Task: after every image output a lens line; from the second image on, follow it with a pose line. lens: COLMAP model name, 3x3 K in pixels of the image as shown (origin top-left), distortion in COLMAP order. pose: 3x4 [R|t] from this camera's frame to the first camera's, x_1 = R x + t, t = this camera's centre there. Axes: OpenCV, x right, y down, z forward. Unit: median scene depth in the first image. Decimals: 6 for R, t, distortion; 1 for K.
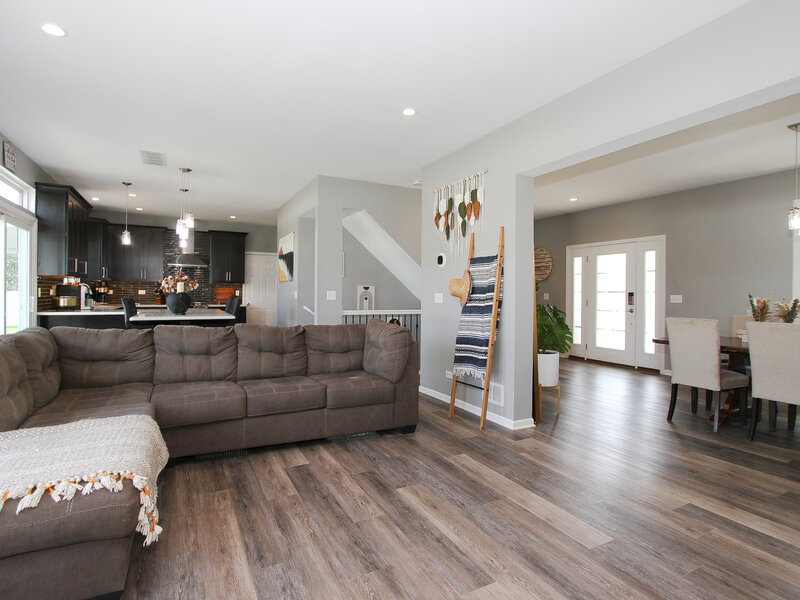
lens RADIAL K [[419.9, 0, 395.4], [0, 419.9, 292.2], [0, 0, 1]] dist [-0.019675, 0.002210]
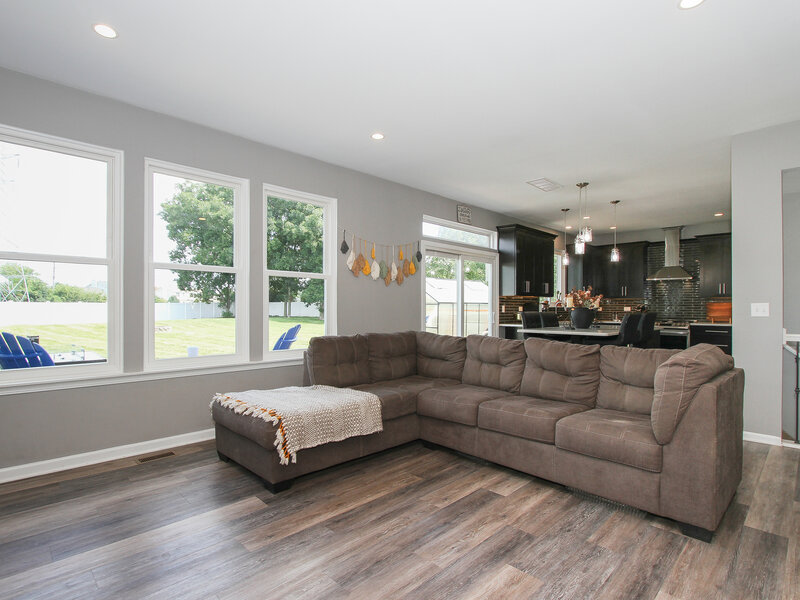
lens RADIAL K [[419.9, 0, 399.1], [0, 419.9, 305.8], [0, 0, 1]] dist [-0.019675, 0.002210]
pose [[0.298416, -0.015026, -0.954318, 0.506151], [0.002199, 0.999884, -0.015056, 0.015929], [0.954433, 0.002394, 0.298415, 0.454019]]
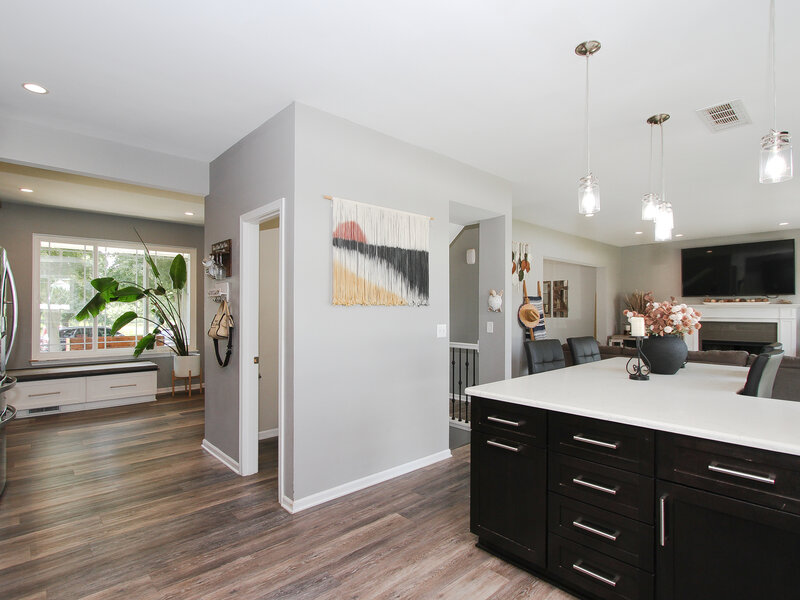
lens RADIAL K [[419.9, 0, 398.4], [0, 419.9, 305.0], [0, 0, 1]] dist [-0.019675, 0.002210]
pose [[-0.263455, 0.000712, 0.964671, -1.529266], [-0.003443, 0.999993, -0.001679, -0.055646], [-0.964666, -0.003764, -0.263450, 2.380157]]
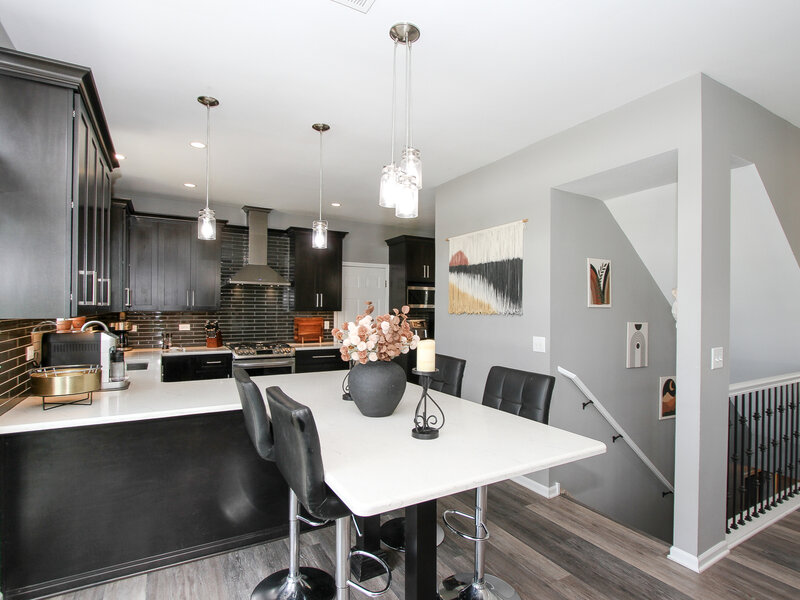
lens RADIAL K [[419.9, 0, 400.7], [0, 419.9, 299.7], [0, 0, 1]] dist [-0.019675, 0.002210]
pose [[0.999362, -0.003080, 0.035578, -0.832525], [0.003651, 0.999865, -0.015998, -0.077907], [-0.035524, 0.016117, 0.999239, 1.006752]]
